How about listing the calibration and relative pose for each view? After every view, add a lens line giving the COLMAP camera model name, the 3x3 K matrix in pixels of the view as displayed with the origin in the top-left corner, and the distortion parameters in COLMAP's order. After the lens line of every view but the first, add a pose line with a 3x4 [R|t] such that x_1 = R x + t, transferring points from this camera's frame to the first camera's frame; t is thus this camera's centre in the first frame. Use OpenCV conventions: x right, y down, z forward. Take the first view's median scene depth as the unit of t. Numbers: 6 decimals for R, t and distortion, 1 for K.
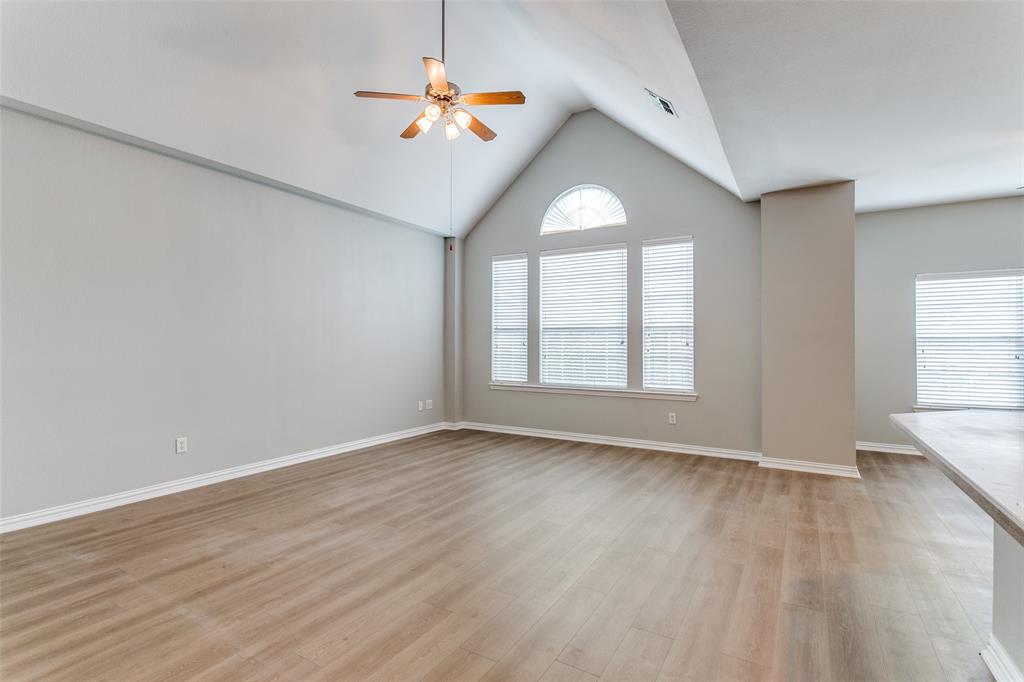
lens RADIAL K [[488.0, 0, 512.2], [0, 488.0, 335.4], [0, 0, 1]] dist [-0.002786, 0.000106]
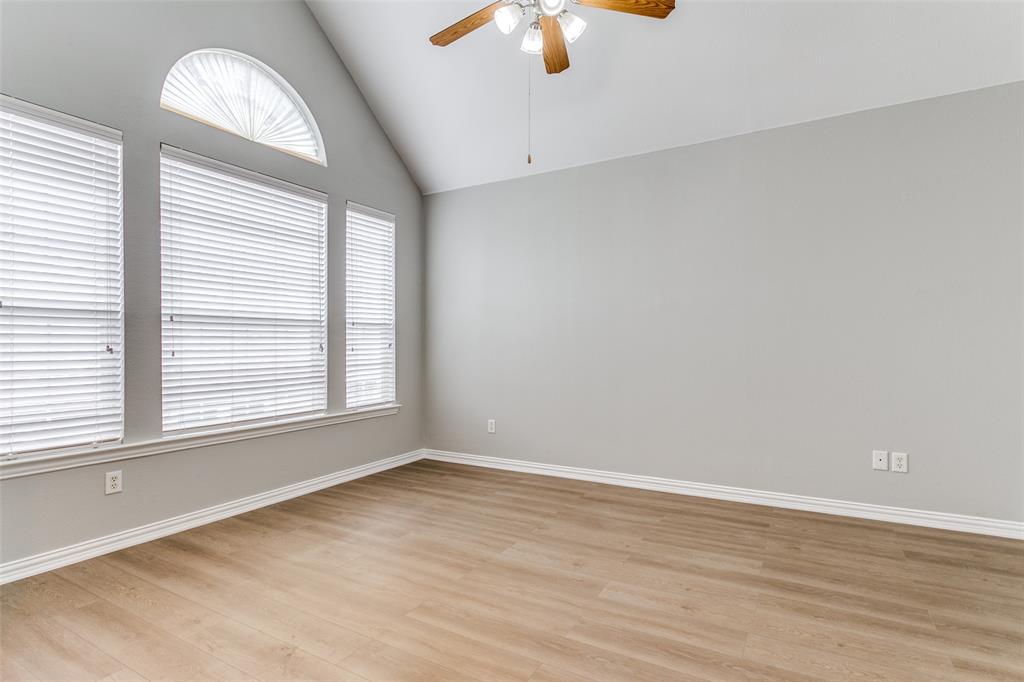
lens RADIAL K [[488.0, 0, 504.8], [0, 488.0, 348.0], [0, 0, 1]] dist [-0.002786, 0.000106]
pose [[0.027825, -0.012358, 0.999536, -0.412871], [-0.014267, 0.999817, 0.012759, 0.007164], [-0.999511, -0.014616, 0.027643, 0.708337]]
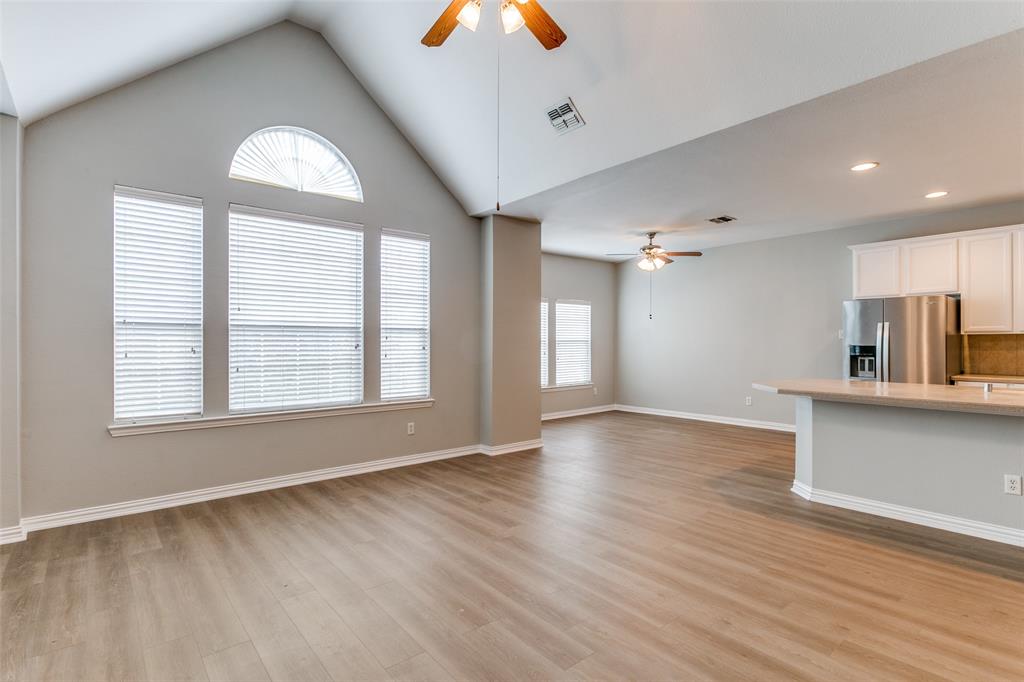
lens RADIAL K [[488.0, 0, 499.2], [0, 488.0, 346.9], [0, 0, 1]] dist [-0.002786, 0.000106]
pose [[0.343782, -0.005445, 0.939034, -0.442127], [-0.006837, 0.999942, 0.008301, 0.006466], [-0.939024, -0.009274, 0.343725, 0.481486]]
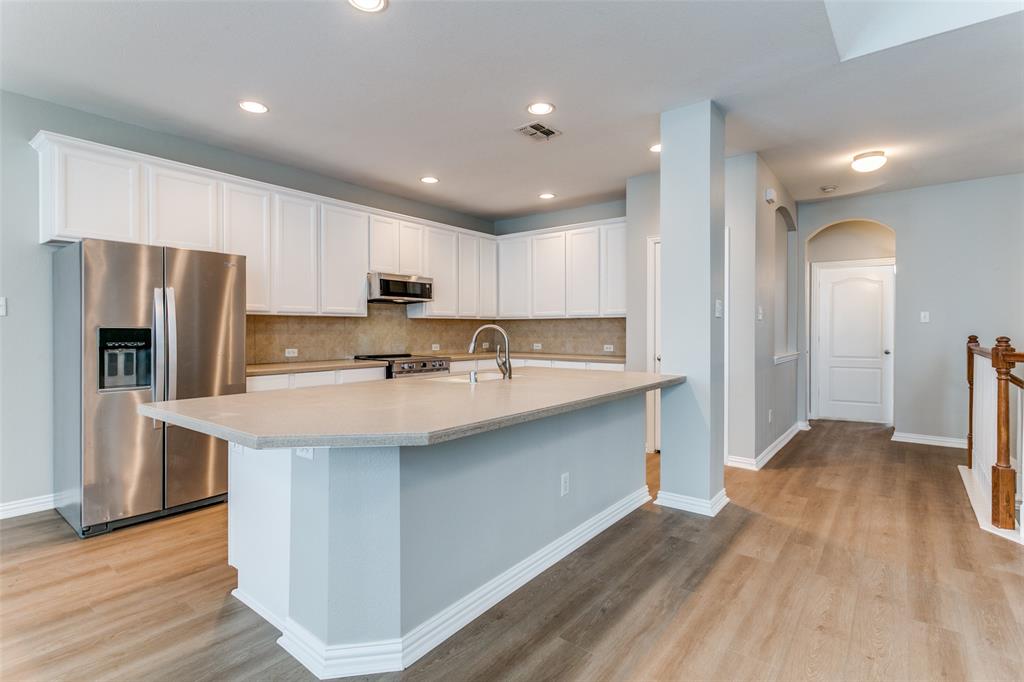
lens RADIAL K [[488.0, 0, 515.6], [0, 488.0, 333.7], [0, 0, 1]] dist [-0.002786, 0.000106]
pose [[-0.991623, -0.003103, 0.129132, 0.136665], [-0.003523, 0.999989, -0.003023, 0.011749], [-0.129121, -0.003453, -0.991623, 0.588471]]
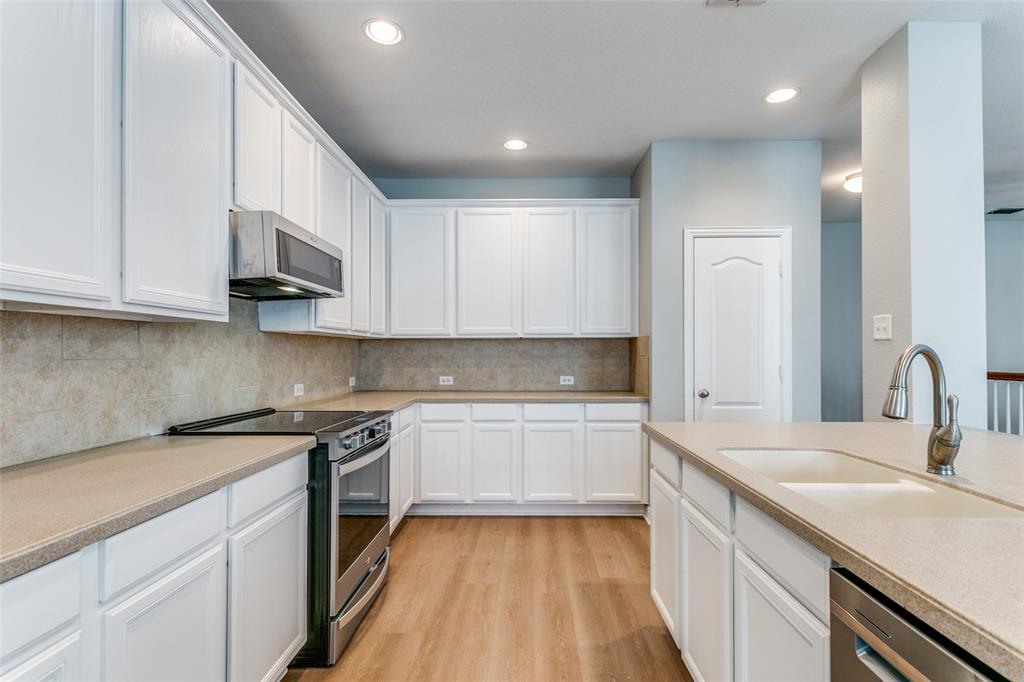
lens RADIAL K [[488.0, 0, 525.0], [0, 488.0, 351.1], [0, 0, 1]] dist [-0.002786, 0.000106]
pose [[-0.861171, -0.004065, -0.508299, 0.509729], [0.004701, 0.999862, -0.015960, 0.005262], [0.508294, -0.016134, -0.861033, 0.145967]]
